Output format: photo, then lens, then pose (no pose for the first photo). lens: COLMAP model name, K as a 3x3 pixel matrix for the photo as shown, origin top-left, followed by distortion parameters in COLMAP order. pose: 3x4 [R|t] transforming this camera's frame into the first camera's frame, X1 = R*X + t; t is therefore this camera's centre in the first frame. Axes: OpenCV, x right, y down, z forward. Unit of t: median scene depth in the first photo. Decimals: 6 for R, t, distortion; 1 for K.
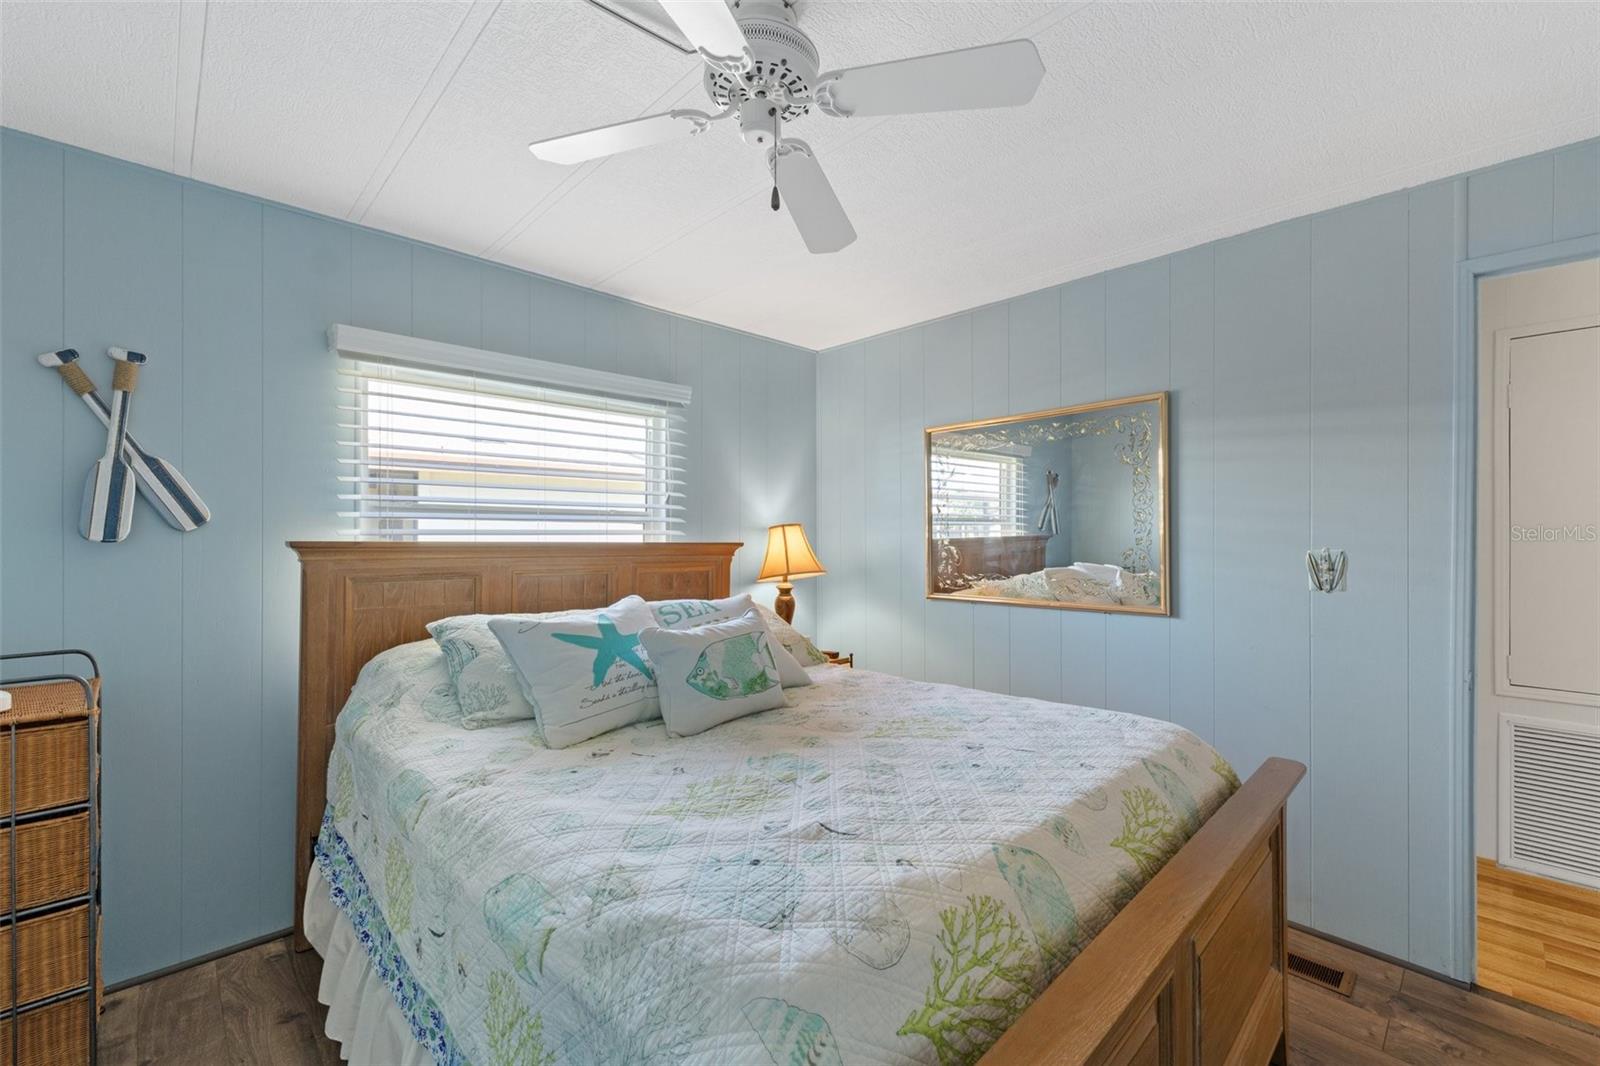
lens RADIAL K [[673.8, 0, 800.0], [0, 673.8, 533.0], [0, 0, 1]] dist [0.001658, -0.000811]
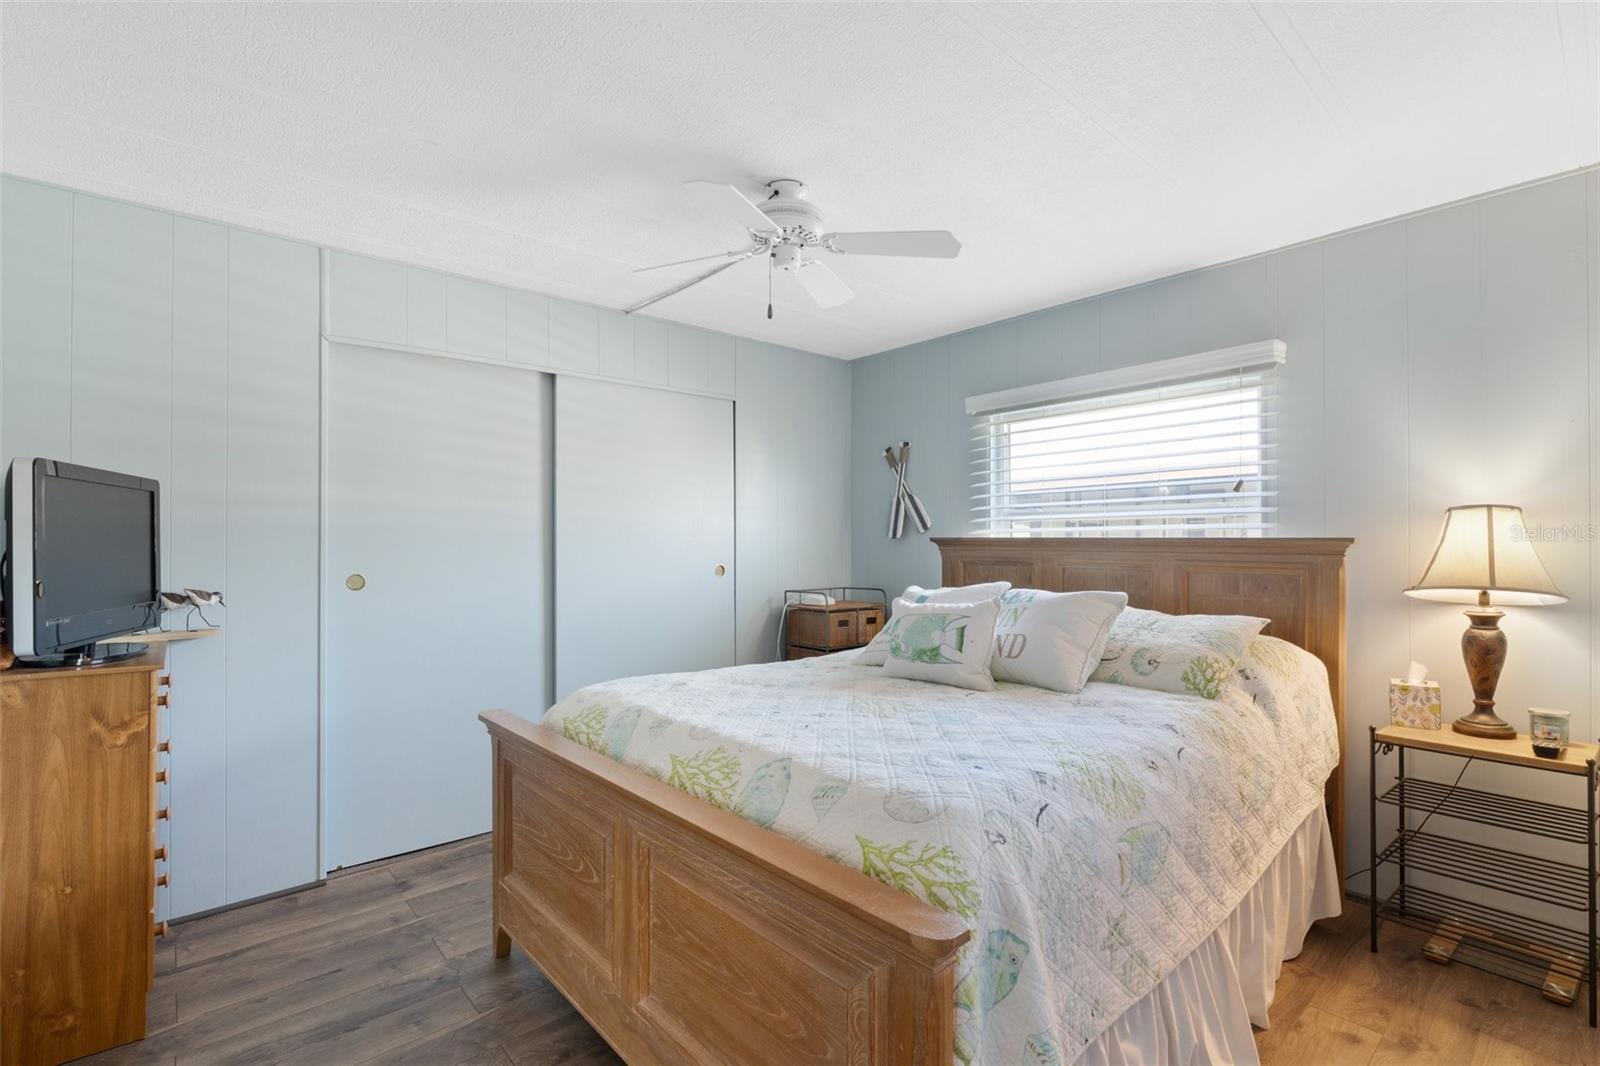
lens RADIAL K [[716.4, 0, 800.0], [0, 716.4, 533.0], [0, 0, 1]] dist [-0.019545, -0.000041]
pose [[-0.041179, -0.017385, -0.999001, 1.040518], [0.006536, 0.999823, -0.017669, 0.029699], [0.999130, -0.007257, -0.041058, 0.734845]]
